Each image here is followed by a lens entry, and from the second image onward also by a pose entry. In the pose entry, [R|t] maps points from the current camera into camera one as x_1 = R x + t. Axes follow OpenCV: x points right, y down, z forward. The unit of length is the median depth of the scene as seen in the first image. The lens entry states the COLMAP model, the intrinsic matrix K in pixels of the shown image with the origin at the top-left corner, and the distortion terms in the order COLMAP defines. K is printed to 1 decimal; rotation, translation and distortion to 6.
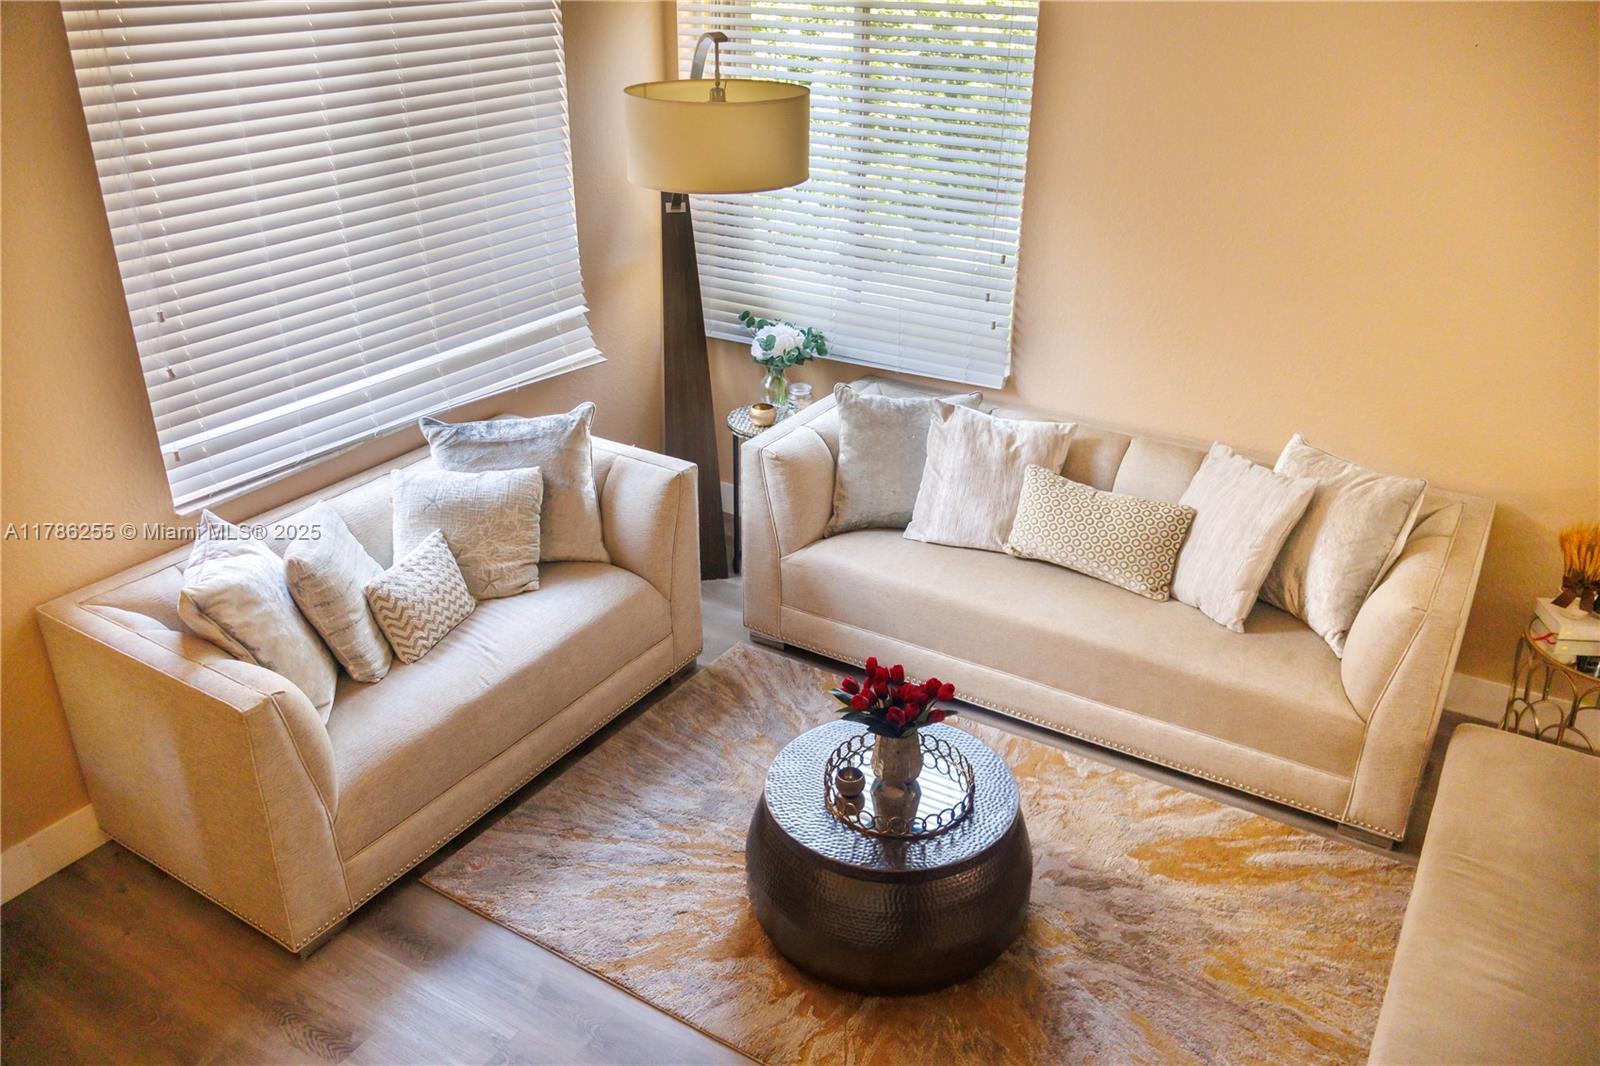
lens RADIAL K [[1266.2, 0, 800.0], [0, 1266.2, 533.0], [0, 0, 1]] dist [0.005725, 0.003335]
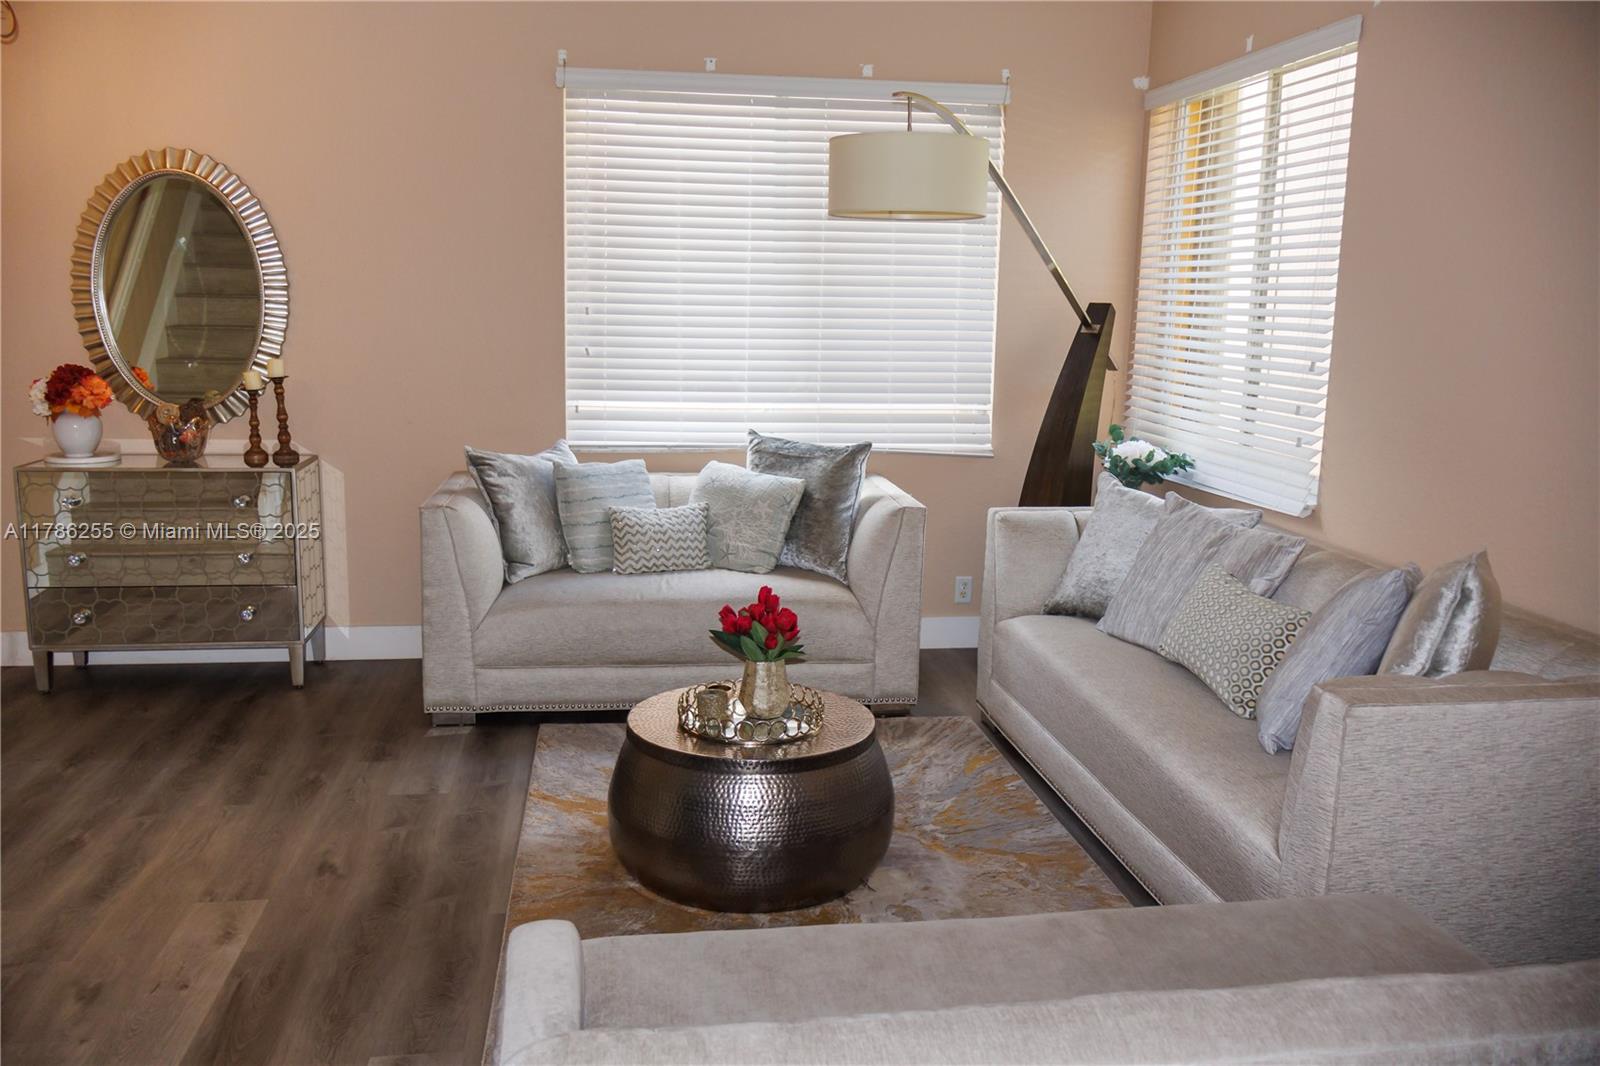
lens RADIAL K [[1266.2, 0, 800.0], [0, 1266.2, 533.0], [0, 0, 1]] dist [0.005725, 0.003335]
pose [[0.647850, 0.146785, -0.747492, 0.674056], [-0.351958, 0.927922, -0.122824, 0.138983], [0.675586, 0.342657, 0.652817, 0.251345]]
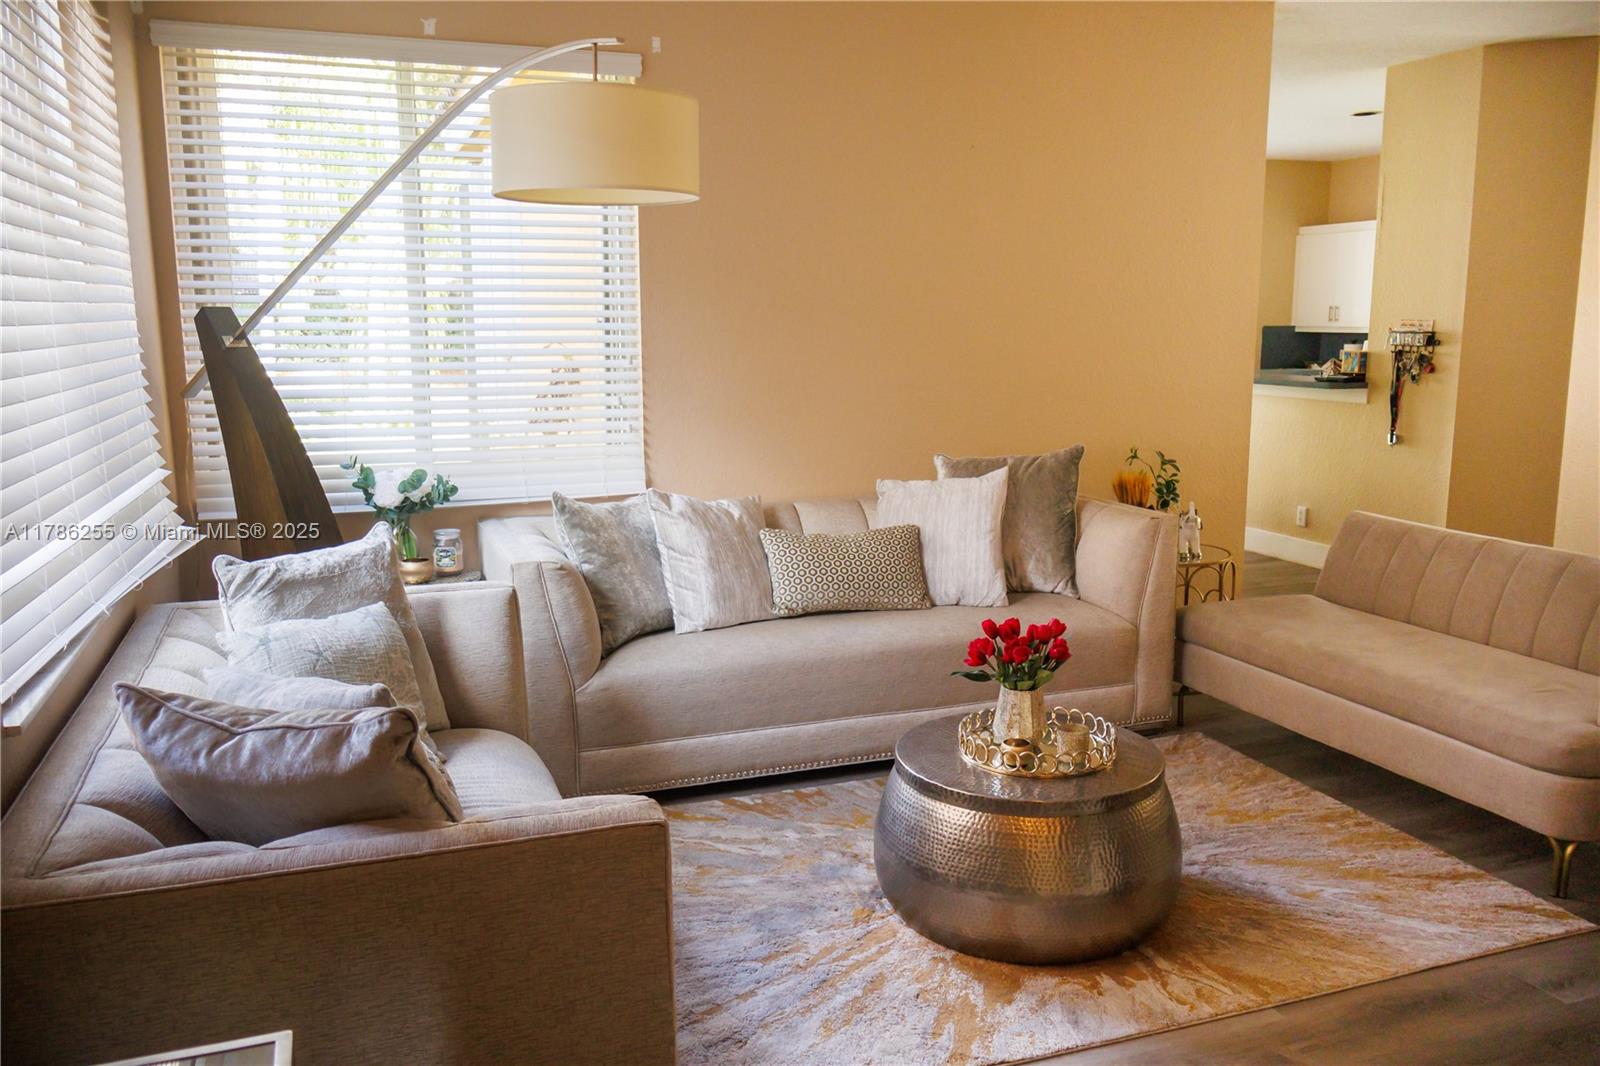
lens RADIAL K [[1266.2, 0, 800.0], [0, 1266.2, 533.0], [0, 0, 1]] dist [0.005725, 0.003335]
pose [[0.614383, -0.139495, 0.776579, -0.609087], [0.350660, 0.929976, -0.110372, 0.072970], [-0.706803, 0.340126, 0.620277, 0.375642]]
